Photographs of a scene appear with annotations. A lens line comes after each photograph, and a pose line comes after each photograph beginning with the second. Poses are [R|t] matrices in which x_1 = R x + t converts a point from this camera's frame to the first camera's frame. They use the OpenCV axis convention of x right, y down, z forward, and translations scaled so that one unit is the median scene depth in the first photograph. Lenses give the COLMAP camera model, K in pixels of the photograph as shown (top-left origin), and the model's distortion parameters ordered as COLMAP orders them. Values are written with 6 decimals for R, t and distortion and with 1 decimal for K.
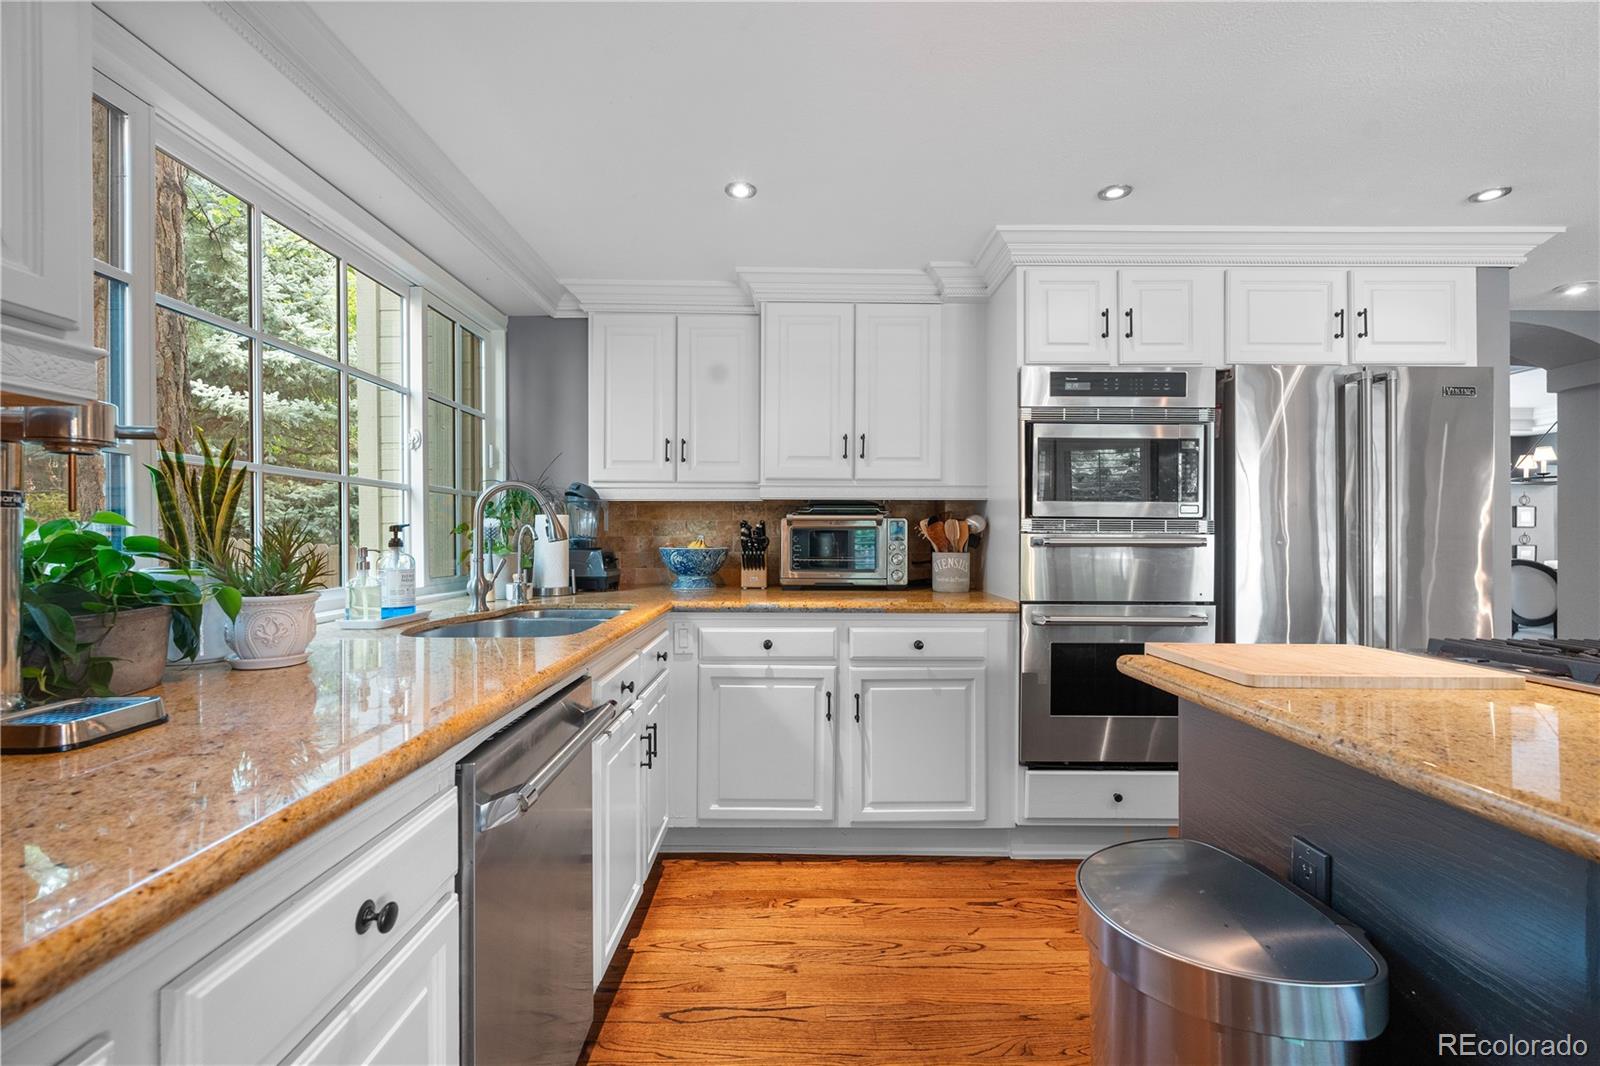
lens RADIAL K [[682.6, 0, 800.0], [0, 682.6, 533.0], [0, 0, 1]] dist [-0.000692, -0.000466]
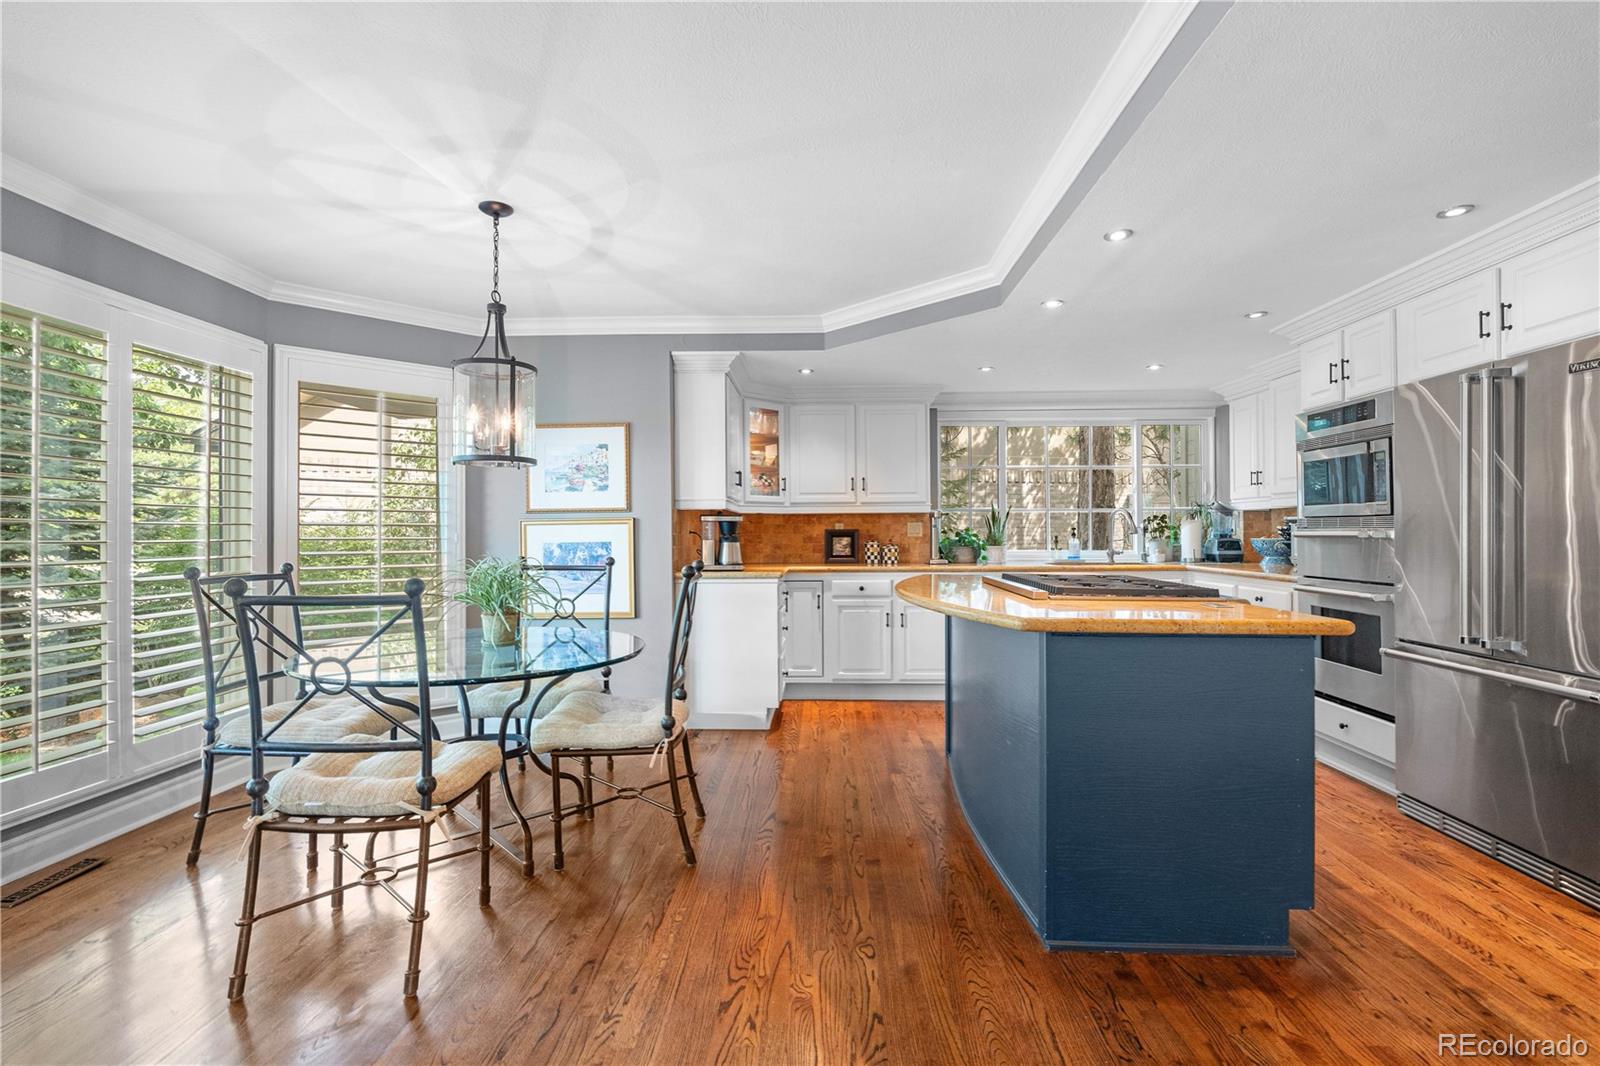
lens RADIAL K [[757.5, 0, 800.0], [0, 757.5, 533.0], [0, 0, 1]] dist [-0.000641, 0.000034]
pose [[-0.050752, -0.002433, -0.998708, 1.950041], [0.001239, 0.999996, -0.002499, 0.012621], [0.998711, -0.001364, -0.050749, 0.015848]]
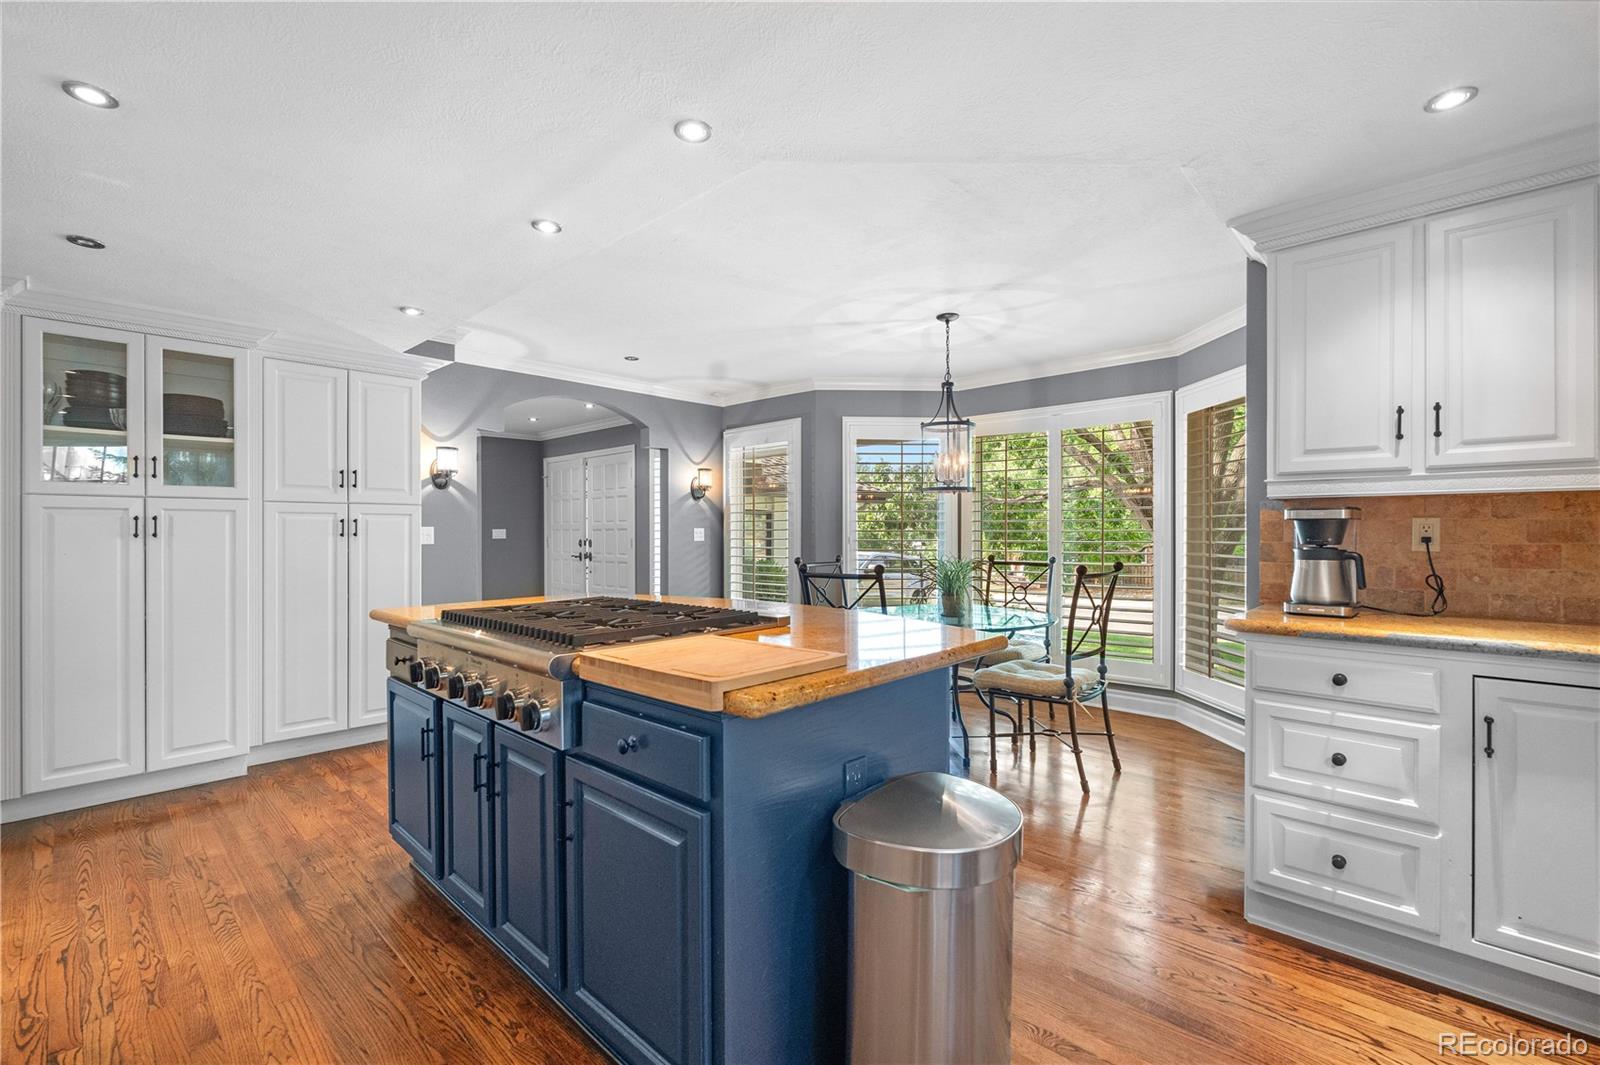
lens RADIAL K [[686.5, 0, 800.0], [0, 686.5, 532.5], [0, 0, 1]] dist [-0.000125, -0.000135]
pose [[-0.714938, 0.001381, 0.699186, -0.072812], [0.005155, 0.999981, 0.003297, -0.009099], [-0.699169, 0.005961, -0.714932, 0.852335]]
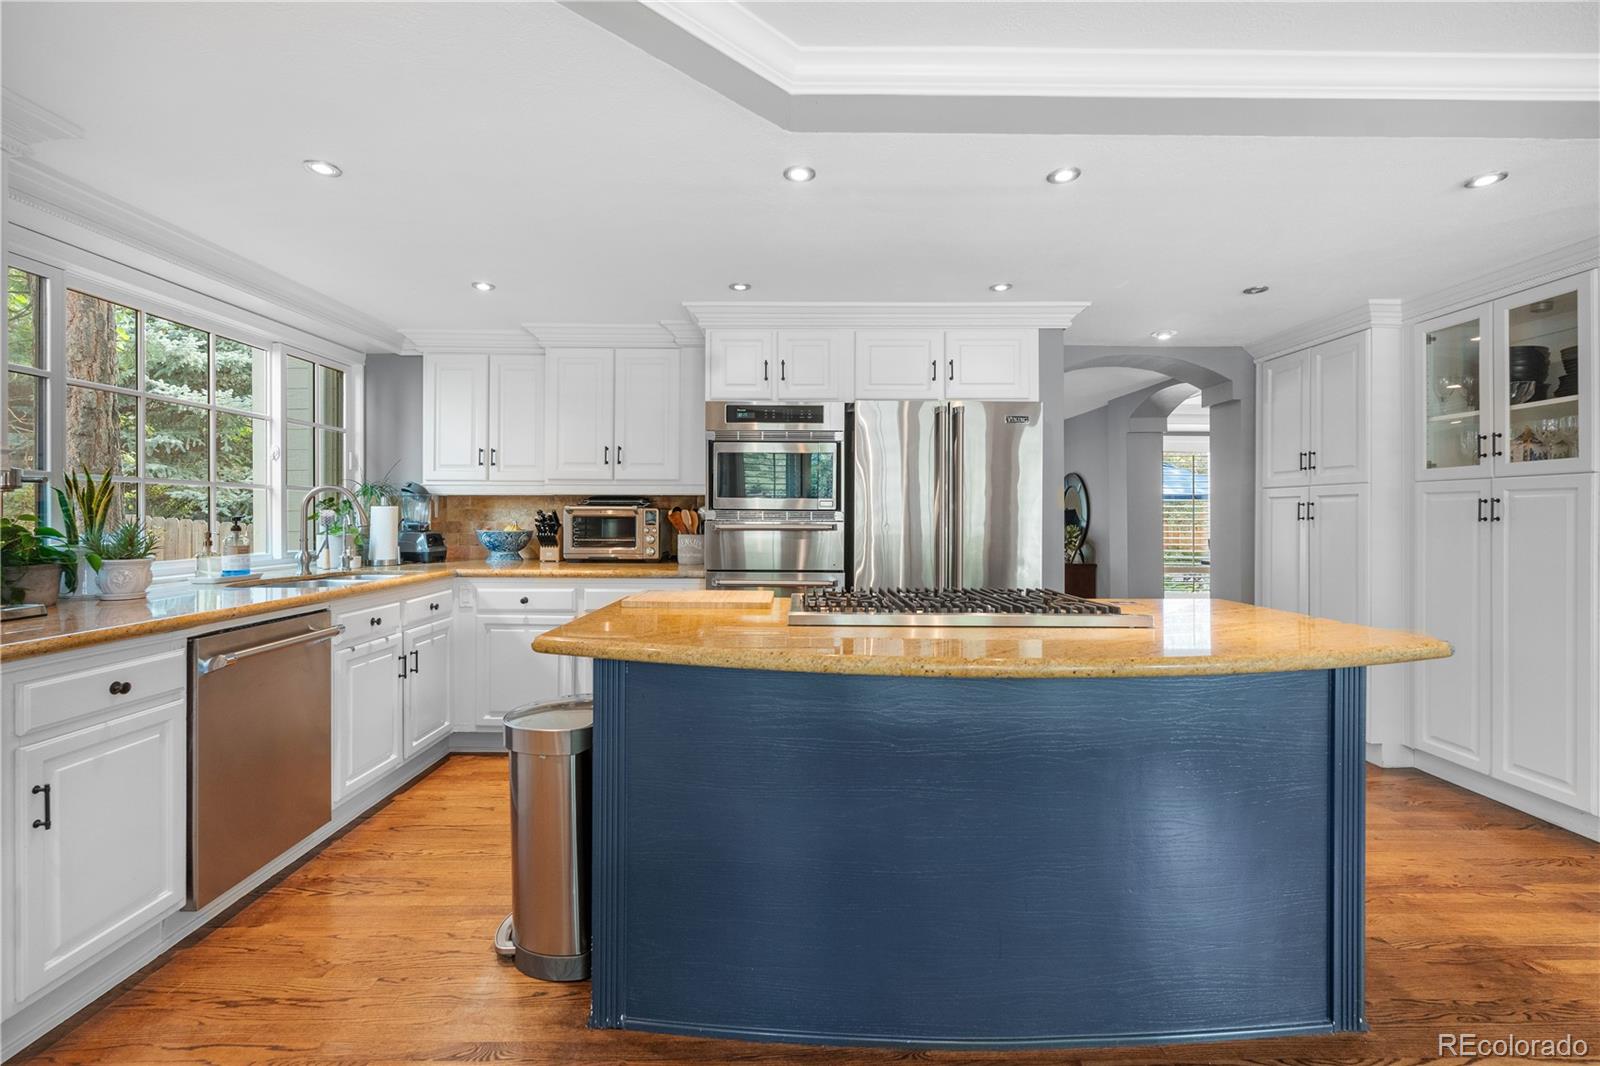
lens RADIAL K [[693.0, 0, 792.9], [0, 693.0, 510.4], [0, 0, 1]] dist [-0.000450, 0.000324]
pose [[0.999978, 0.001001, -0.006488, 0.499362], [-0.001017, 0.999996, -0.002535, -0.017267], [0.006486, 0.002541, 0.999976, -0.405031]]
